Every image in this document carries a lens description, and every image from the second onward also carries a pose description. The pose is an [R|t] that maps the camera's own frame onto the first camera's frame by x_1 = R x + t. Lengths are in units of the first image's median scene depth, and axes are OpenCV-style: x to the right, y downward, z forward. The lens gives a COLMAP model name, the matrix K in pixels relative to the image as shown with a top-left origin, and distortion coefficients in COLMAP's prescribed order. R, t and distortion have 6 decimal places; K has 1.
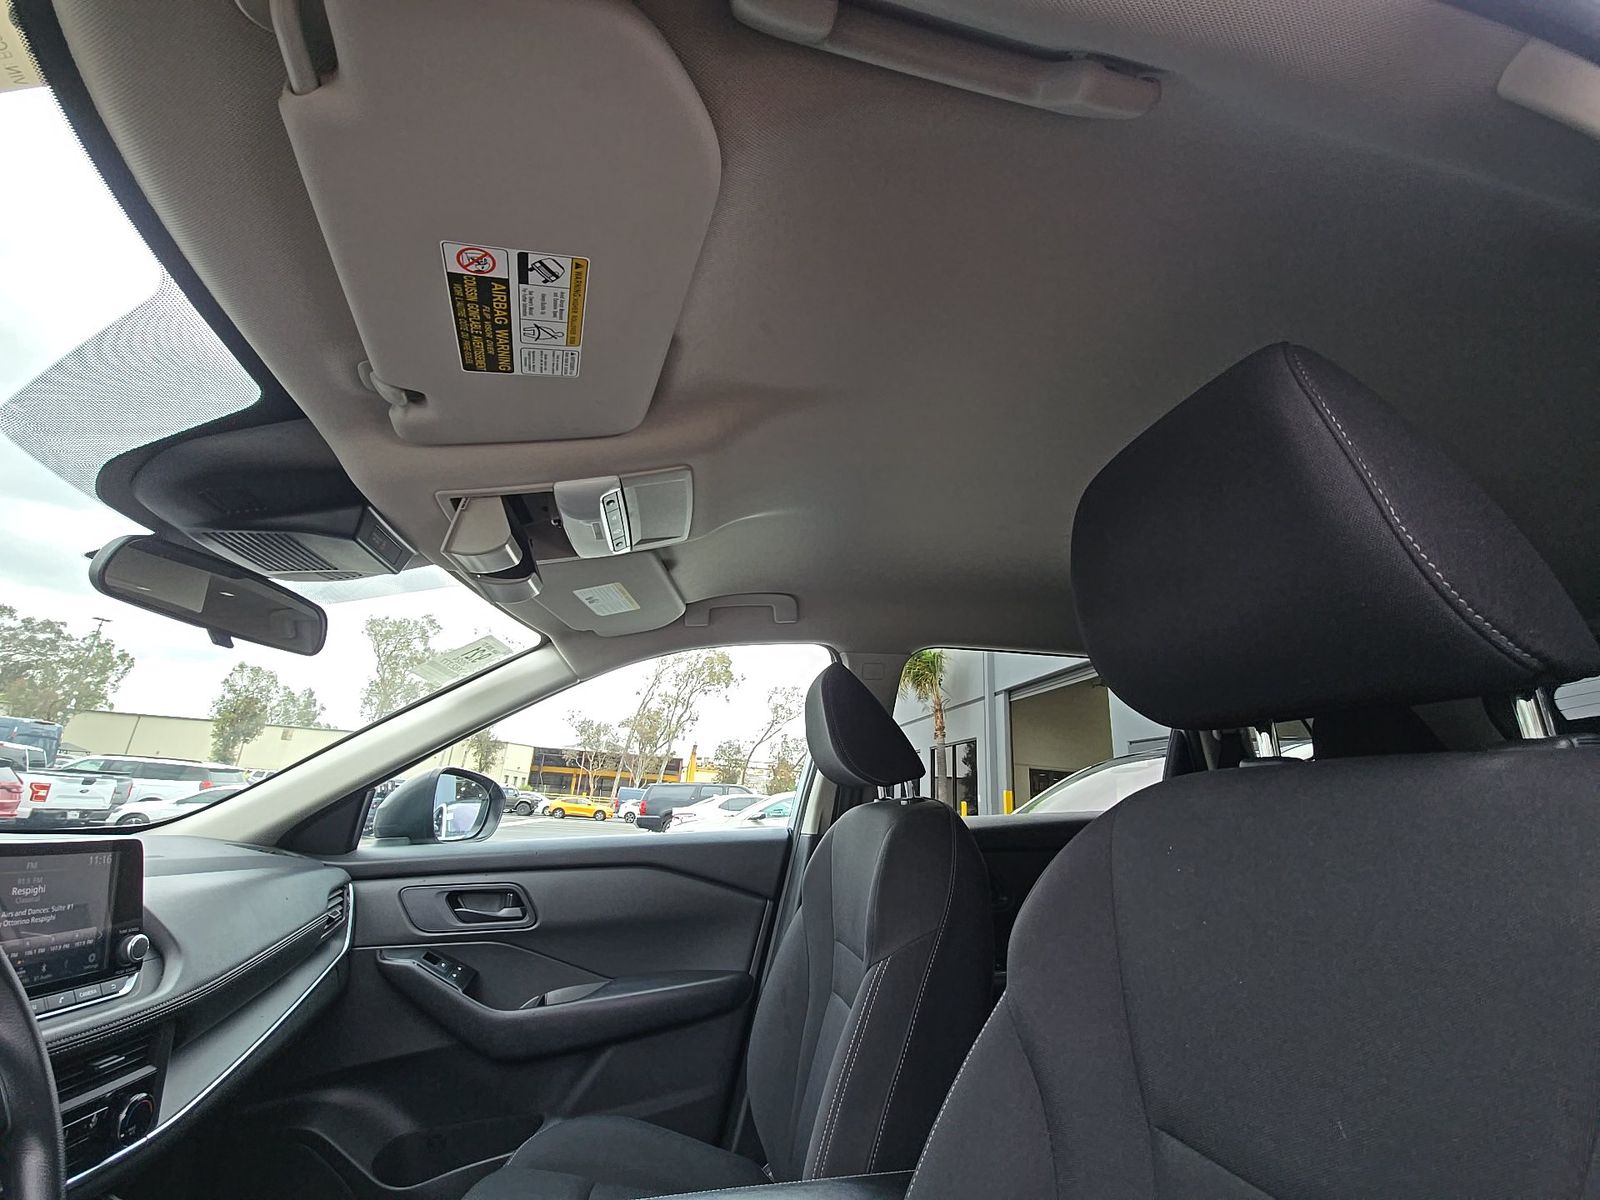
lens RADIAL K [[651.5, 0, 791.9], [0, 651.5, 596.1], [0, 0, 1]] dist [0.007216, -0.006984]
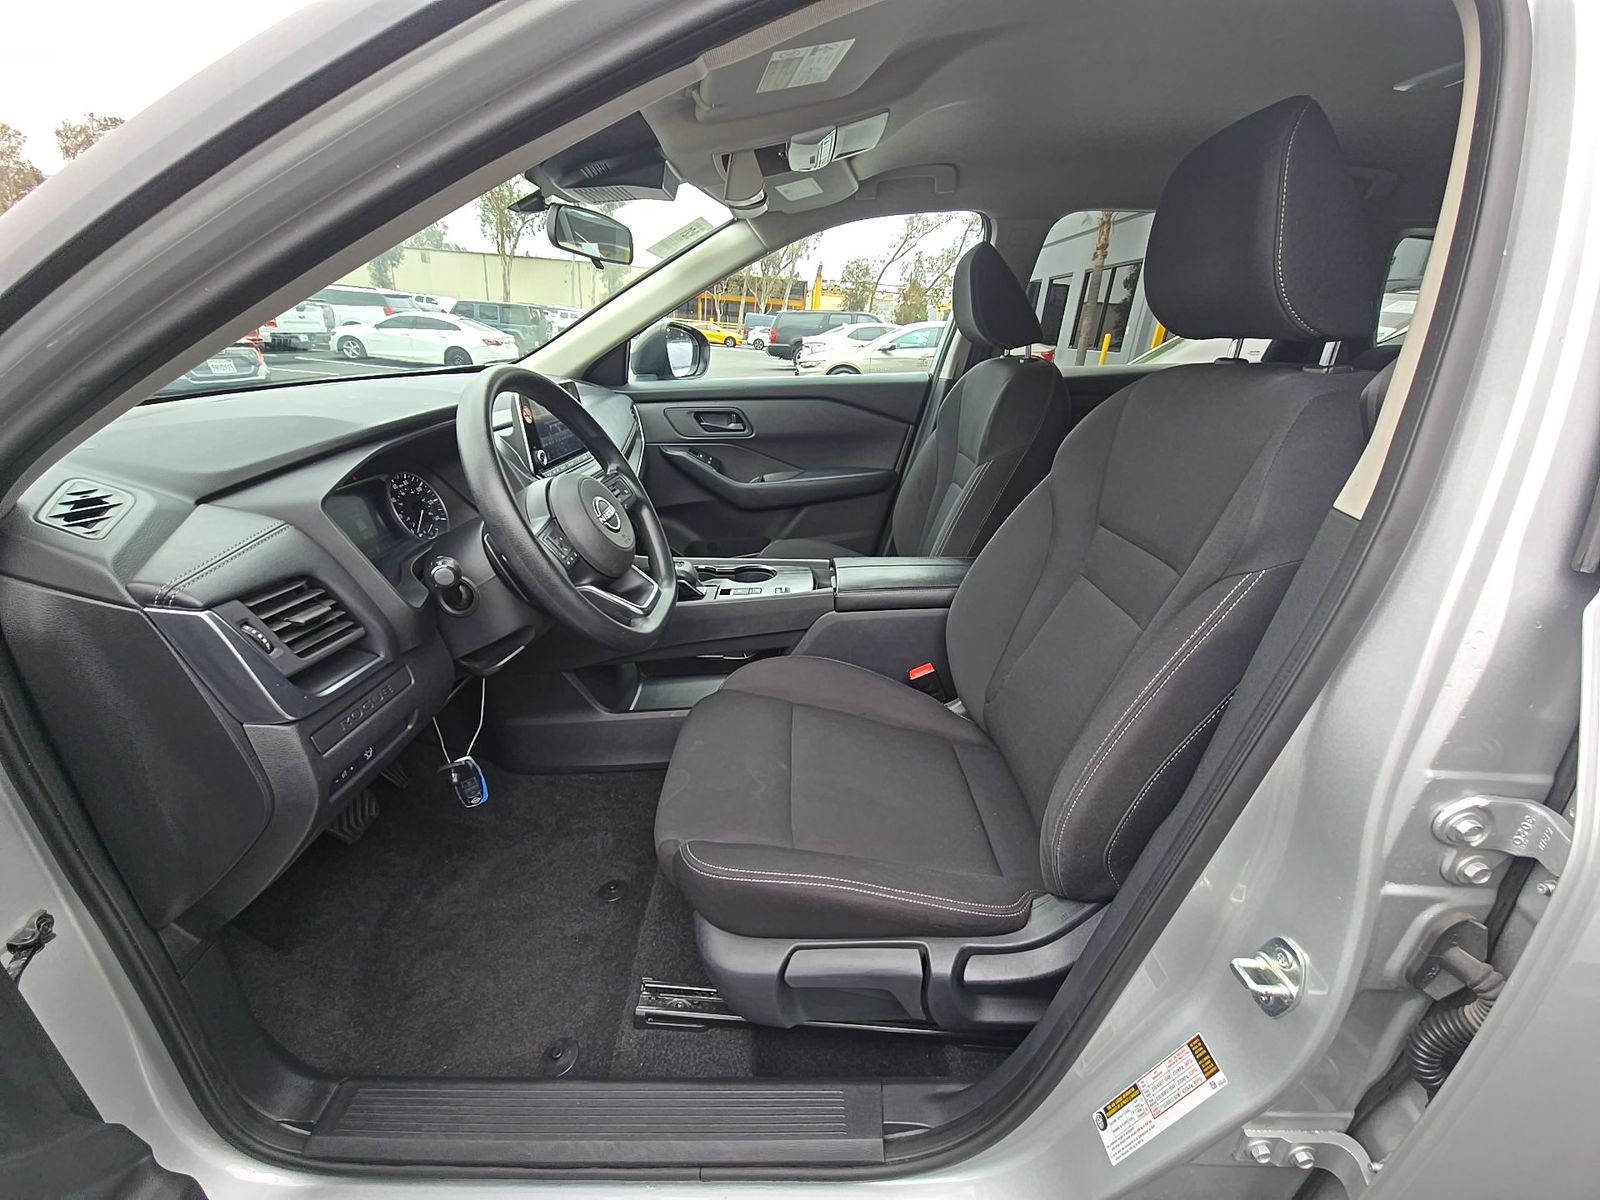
lens RADIAL K [[651.5, 0, 791.9], [0, 651.5, 596.1], [0, 0, 1]] dist [0.007216, -0.006984]
pose [[0.983583, 0.077318, -0.163056, -0.026960], [0.045009, 0.769901, 0.636574, -0.132606], [0.174756, -0.633462, 0.753781, -0.288055]]
